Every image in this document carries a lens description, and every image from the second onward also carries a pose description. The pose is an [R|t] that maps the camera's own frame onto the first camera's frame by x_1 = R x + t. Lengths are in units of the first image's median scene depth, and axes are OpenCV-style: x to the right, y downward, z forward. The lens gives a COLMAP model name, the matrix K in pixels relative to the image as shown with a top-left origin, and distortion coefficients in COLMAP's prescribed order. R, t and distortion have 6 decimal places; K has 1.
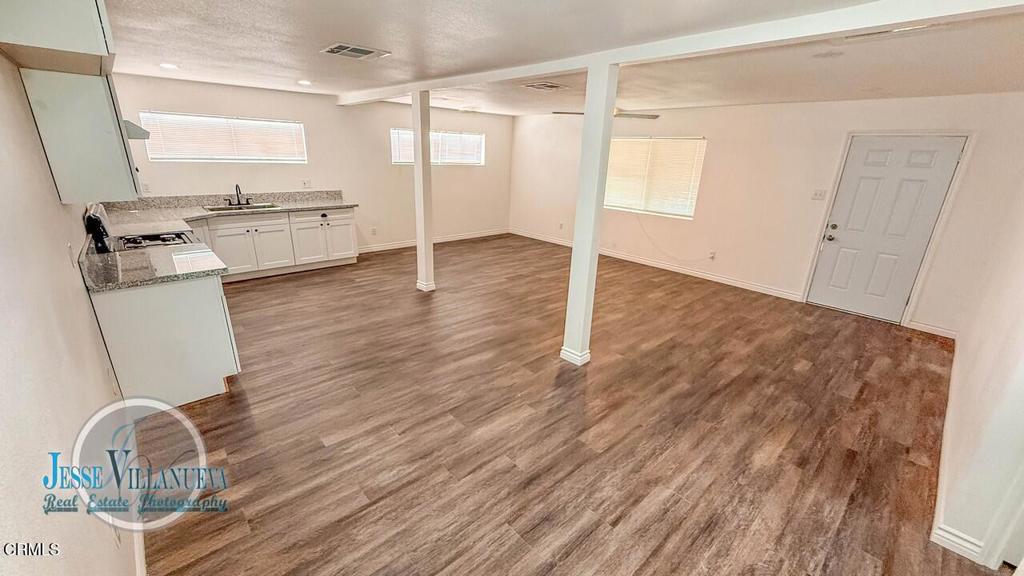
lens RADIAL K [[409.9, 0, 515.8], [0, 409.9, 292.9], [0, 0, 1]] dist [0.001599, -0.000012]
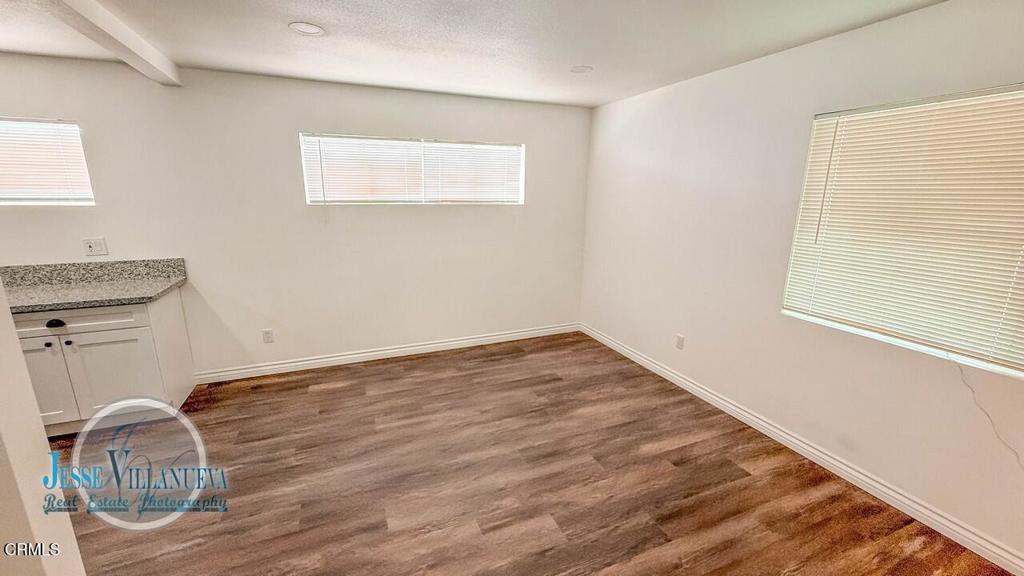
lens RADIAL K [[409.9, 0, 510.5], [0, 409.9, 288.3], [0, 0, 1]] dist [0.001599, -0.000012]
pose [[0.937060, 0.053474, -0.345049, 0.161720], [-0.089353, 0.992023, -0.088921, -0.299465], [0.337541, 0.114156, 0.934363, 0.983535]]
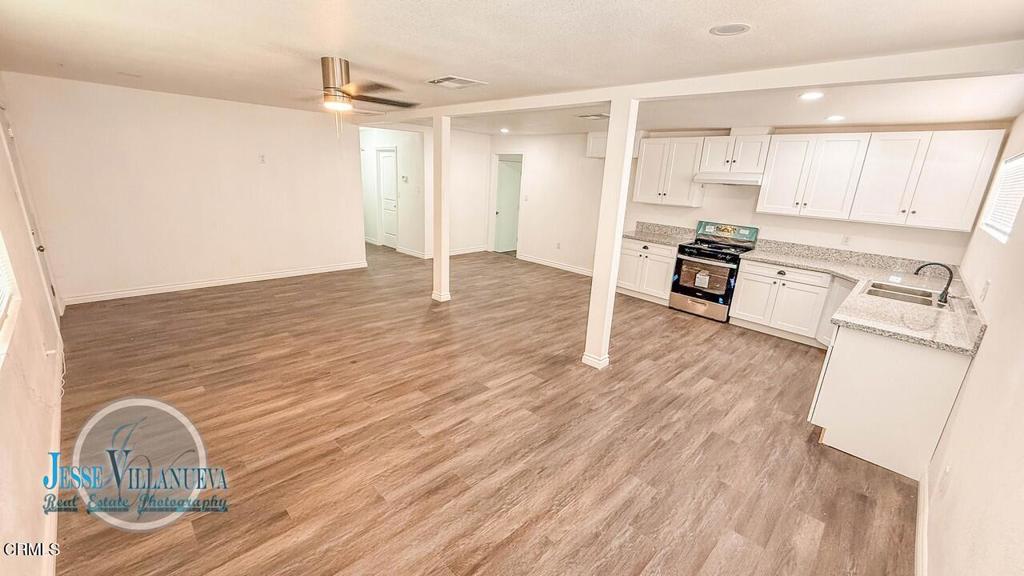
lens RADIAL K [[409.9, 0, 505.8], [0, 409.9, 279.3], [0, 0, 1]] dist [0.001599, -0.000012]
pose [[-0.995866, -0.076514, -0.048951, -0.014581], [-0.090822, 0.830375, 0.549754, -0.632250], [-0.001417, 0.551927, -0.833891, 1.838987]]
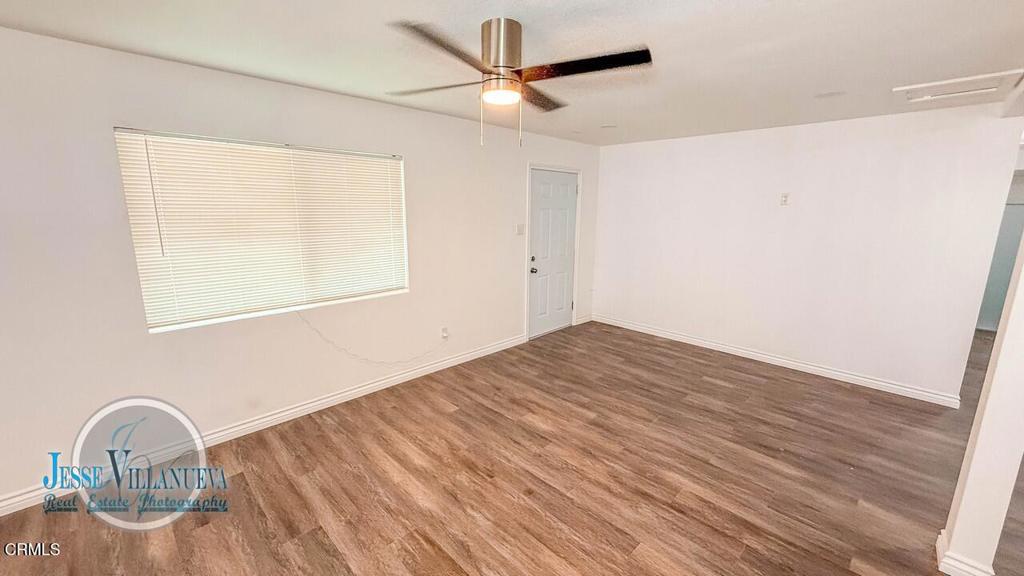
lens RADIAL K [[409.9, 0, 508.4], [0, 409.9, 286.9], [0, 0, 1]] dist [0.001599, -0.000012]
pose [[-0.032631, -0.232021, 0.972163, -0.216428], [0.310889, 0.922072, 0.230501, -0.386264], [-0.949886, 0.309756, 0.042045, 1.161390]]
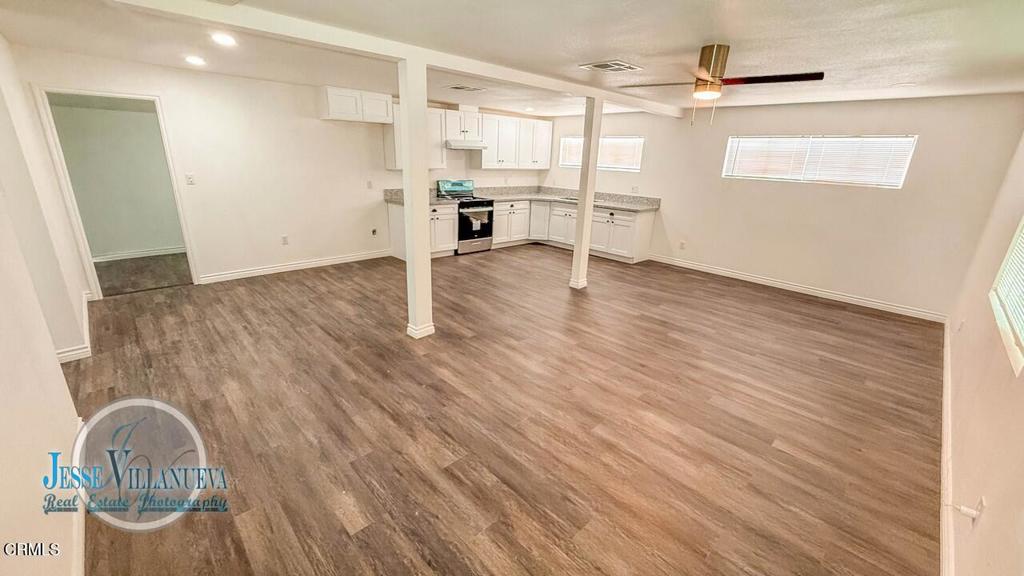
lens RADIAL K [[409.9, 0, 507.2], [0, 409.9, 294.6], [0, 0, 1]] dist [0.001599, -0.000012]
pose [[0.010644, 0.291493, -0.956514, 0.946290], [-0.358133, 0.894223, 0.268525, -0.248822], [0.933610, 0.339701, 0.113912, 0.862844]]
